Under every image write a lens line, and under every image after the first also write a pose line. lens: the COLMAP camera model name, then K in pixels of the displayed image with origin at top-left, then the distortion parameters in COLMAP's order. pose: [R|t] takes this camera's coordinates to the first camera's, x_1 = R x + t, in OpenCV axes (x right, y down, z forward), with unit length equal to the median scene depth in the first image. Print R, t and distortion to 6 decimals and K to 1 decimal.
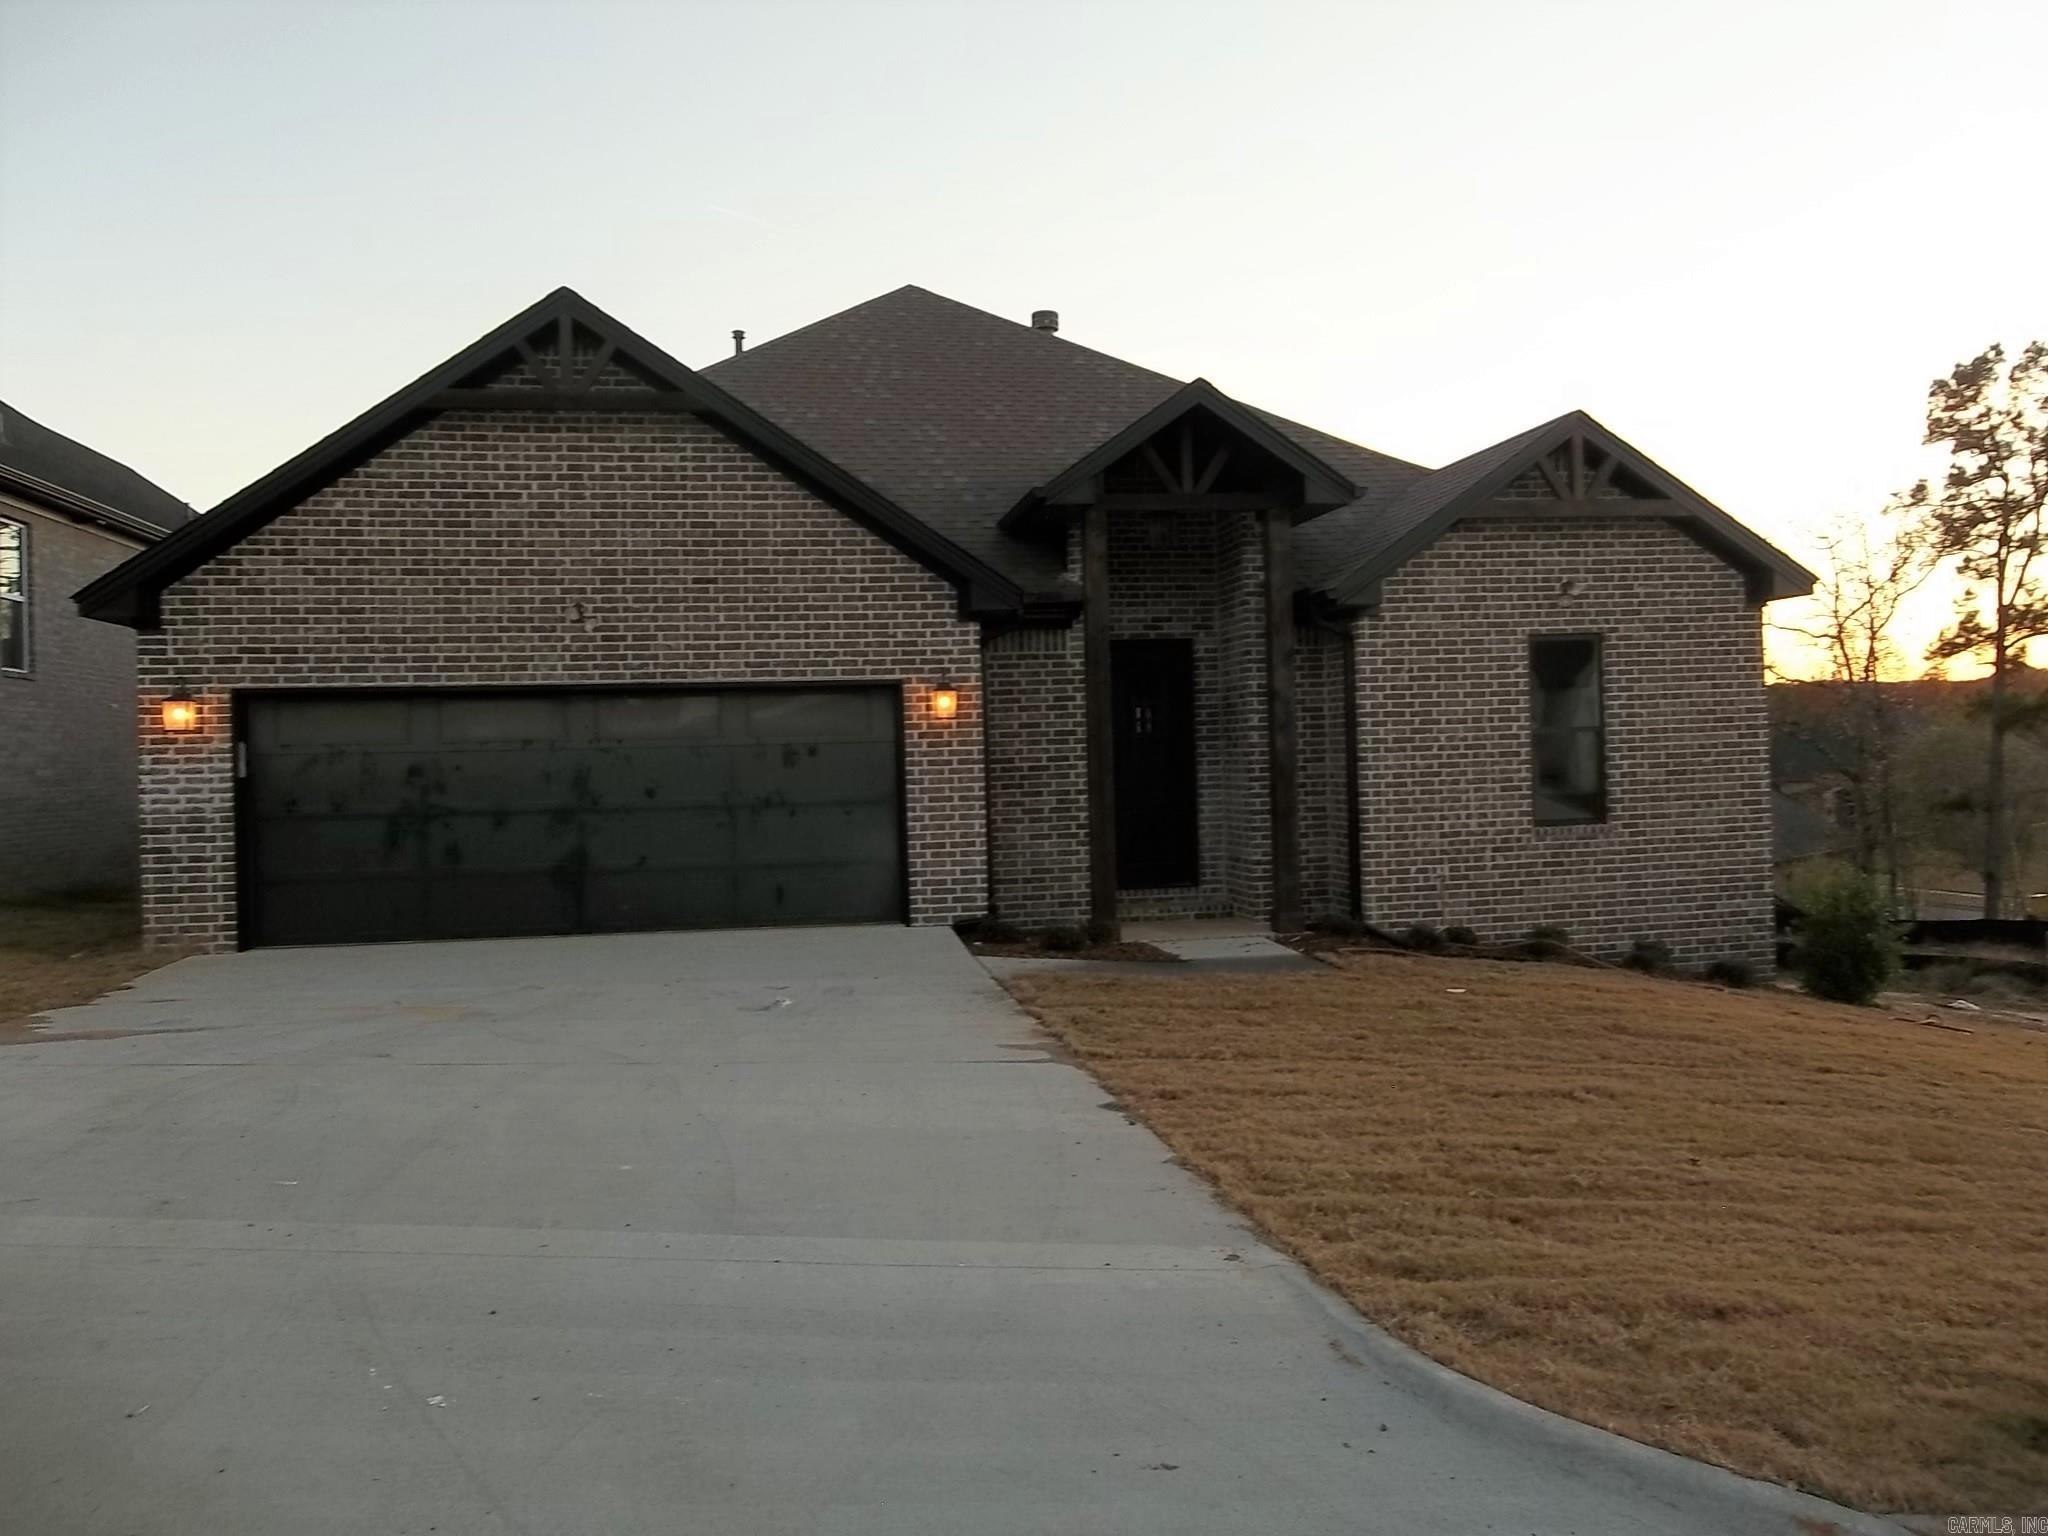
lens RADIAL K [[1657.0, 0, 1026.2], [0, 1657.0, 764.7], [0, 0, 1]] dist [-0.012799, 0.016570]
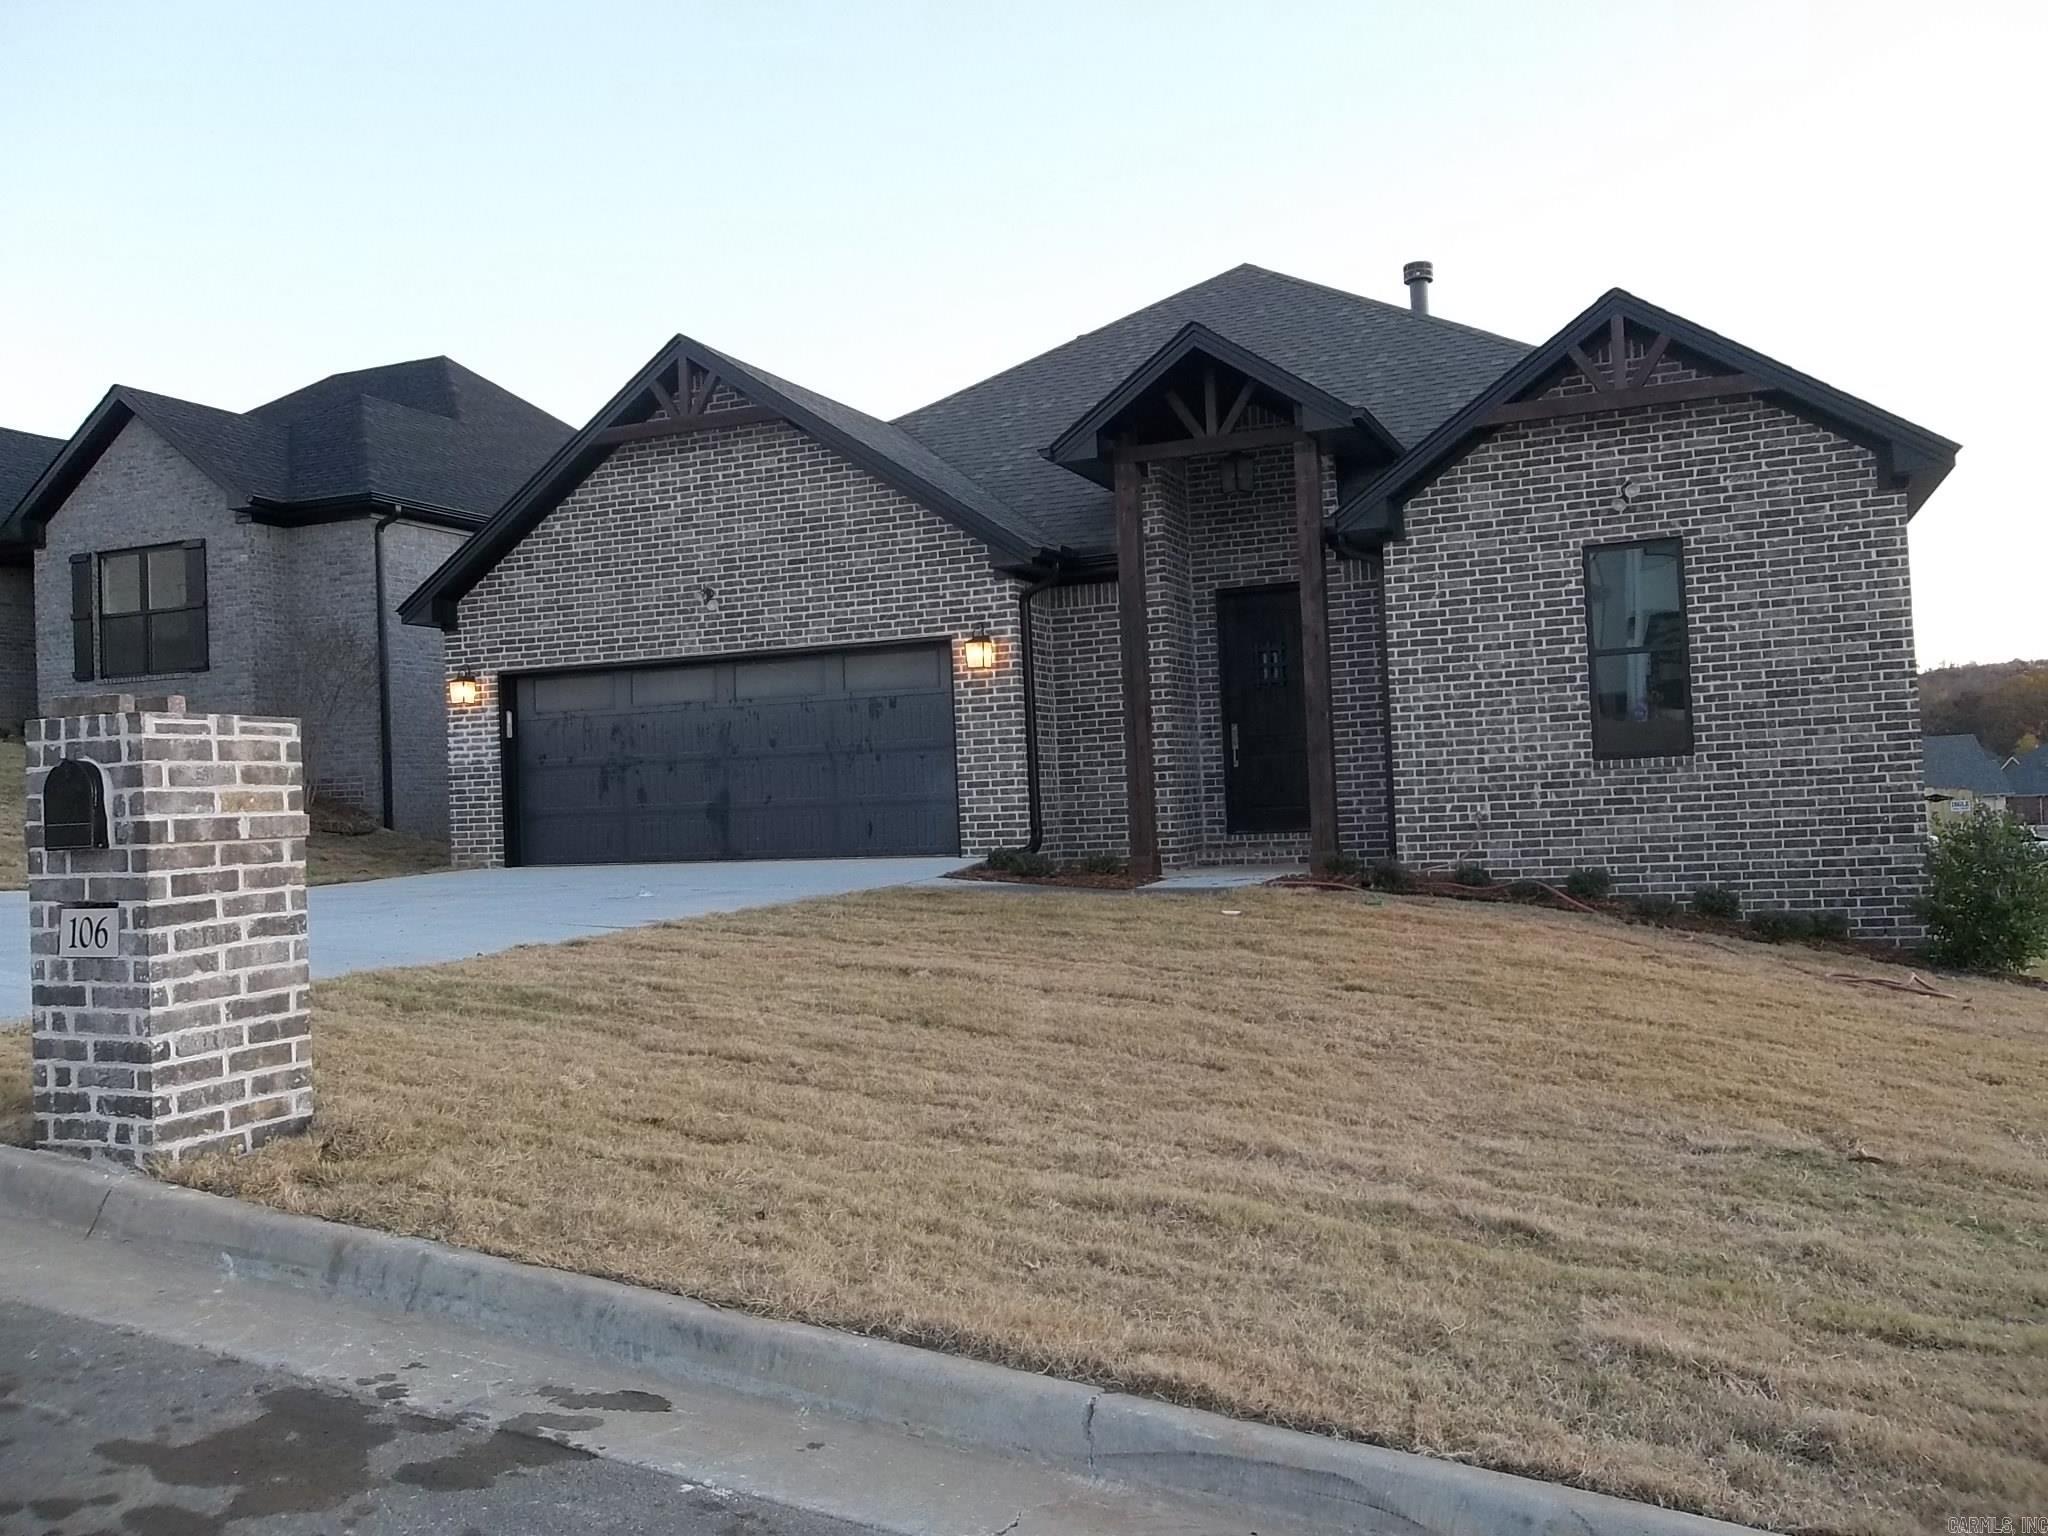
lens RADIAL K [[1657.0, 0, 1035.8], [0, 1657.0, 766.4], [0, 0, 1]] dist [-0.012799, 0.016570]
pose [[0.848088, -0.018397, -0.529536, 0.558623], [0.016900, 0.999828, -0.007670, 0.045699], [0.529585, -0.002444, 0.848253, 0.085302]]
